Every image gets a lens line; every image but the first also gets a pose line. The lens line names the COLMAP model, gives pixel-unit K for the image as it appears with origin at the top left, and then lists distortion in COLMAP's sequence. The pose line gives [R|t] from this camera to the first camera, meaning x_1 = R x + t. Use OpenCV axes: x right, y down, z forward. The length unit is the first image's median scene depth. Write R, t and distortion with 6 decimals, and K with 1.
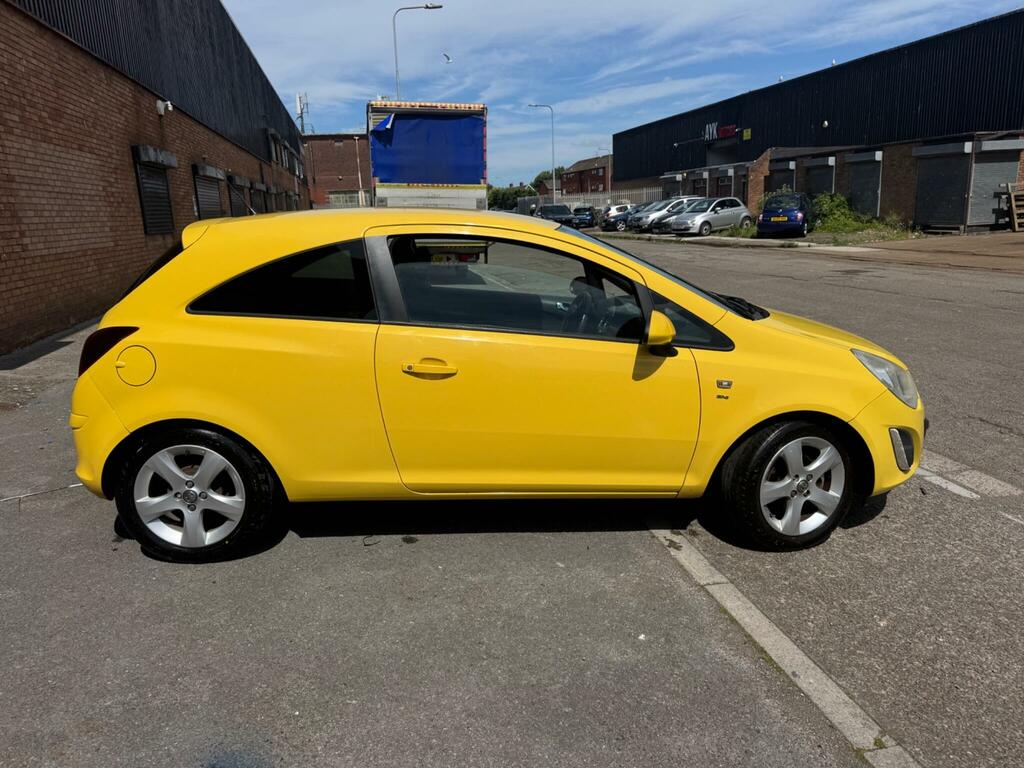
lens RADIAL K [[728.3, 0, 500.0], [0, 728.3, 380.5], [0, 0, 1]] dist [0.036597, -0.048297]
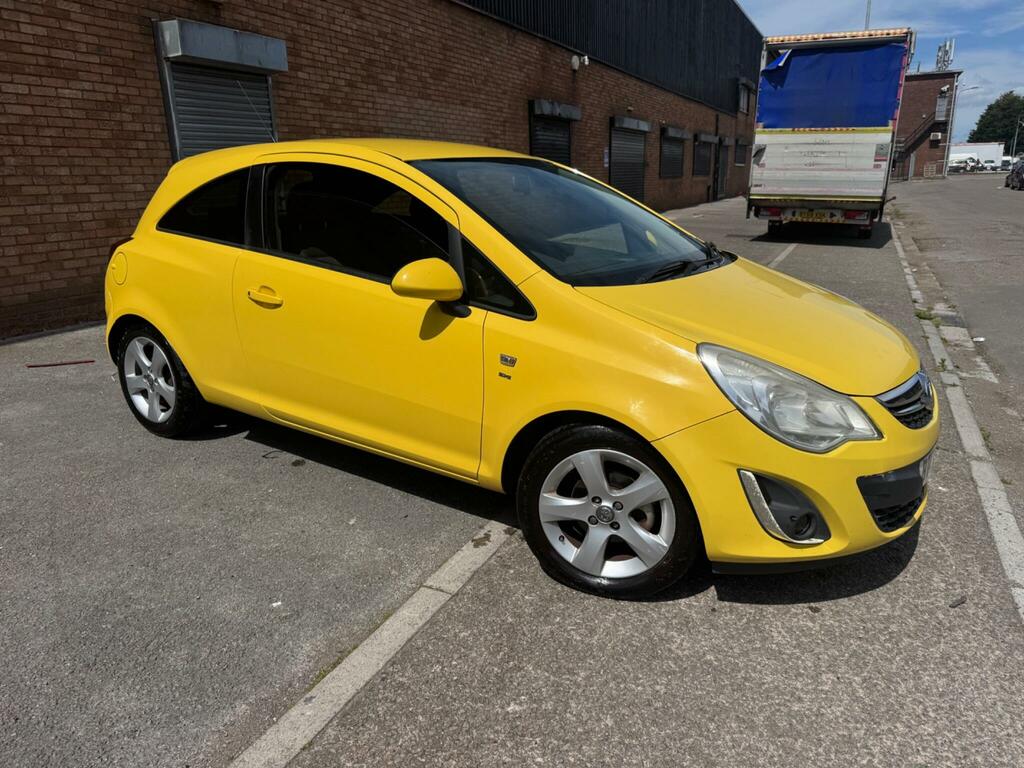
lens RADIAL K [[728.9, 0, 508.1], [0, 728.9, 382.0], [0, 0, 1]] dist [0.018682, -0.023680]
pose [[0.797632, 0.178292, -0.576190, 0.210815], [-0.143459, 0.983976, 0.105881, -0.015022], [0.585835, -0.001795, 0.810429, 0.098326]]
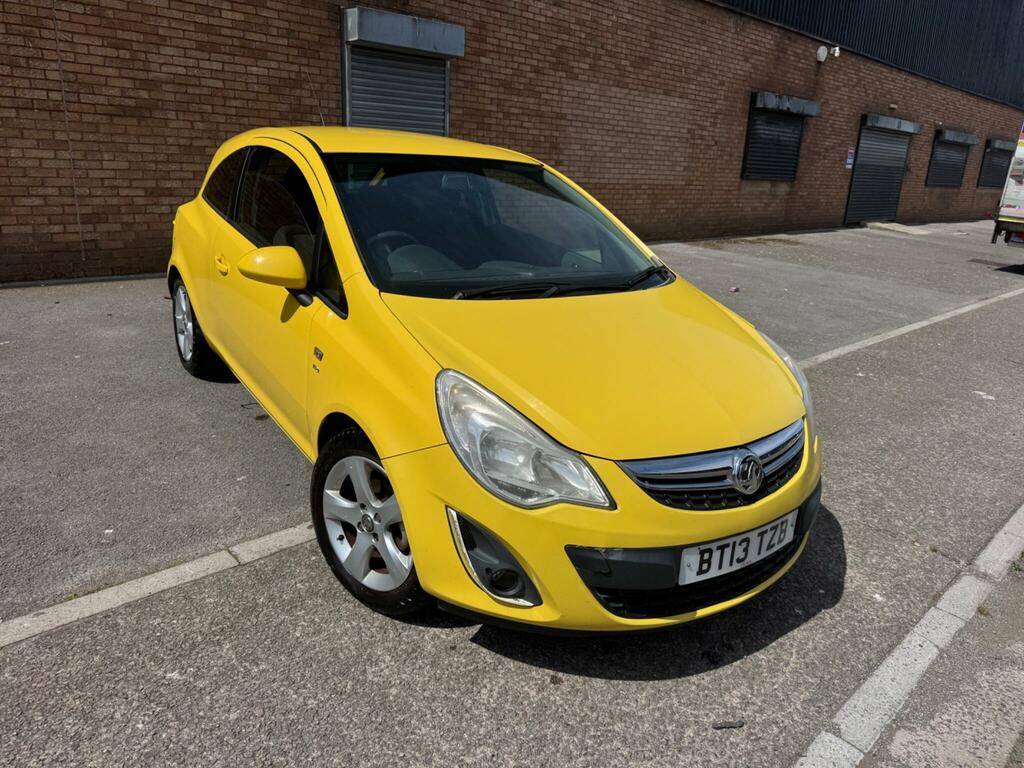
lens RADIAL K [[725.9, 0, 509.4], [0, 725.9, 368.2], [0, 0, 1]] dist [0.028093, -0.039931]
pose [[0.526177, 0.296708, -0.796933, 0.293919], [-0.263414, 0.947929, 0.179006, -0.049398], [0.808549, 0.115734, 0.576935, 0.193469]]
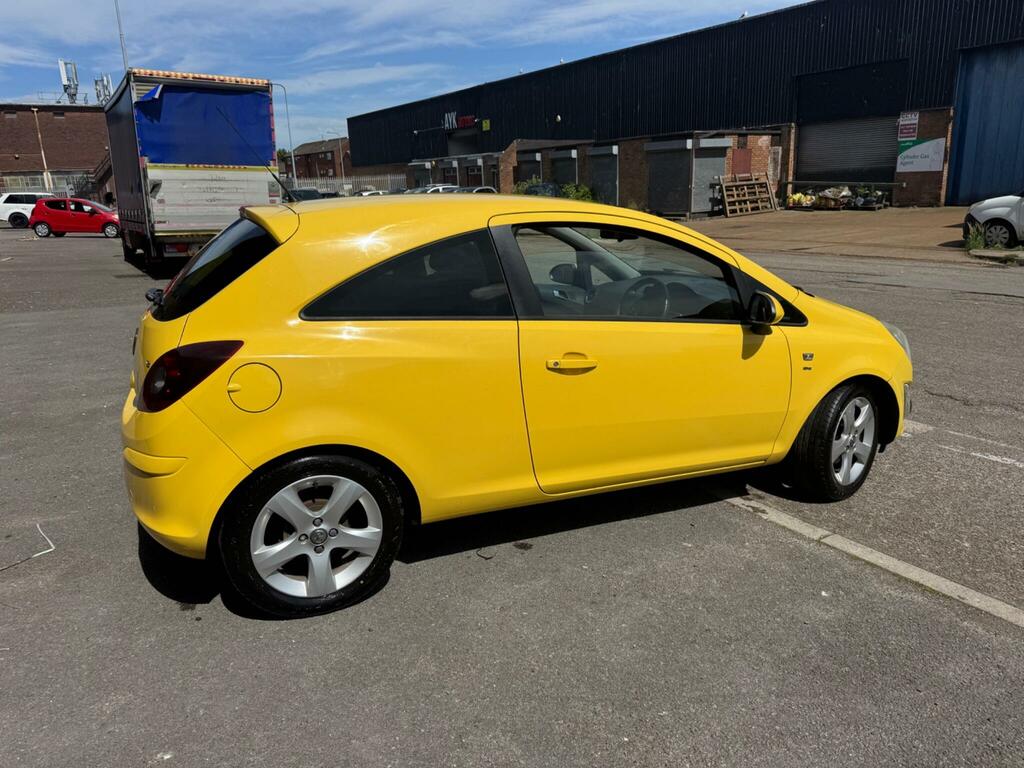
lens RADIAL K [[729.4, 0, 512.0], [0, 729.4, 384.0], [0, 0, 1]] dist [0.067954, -0.102870]
pose [[0.927579, -0.087868, 0.363149, -0.139790], [0.080695, 0.996127, 0.034909, -0.007803], [-0.364810, -0.003076, 0.931077, 0.036060]]
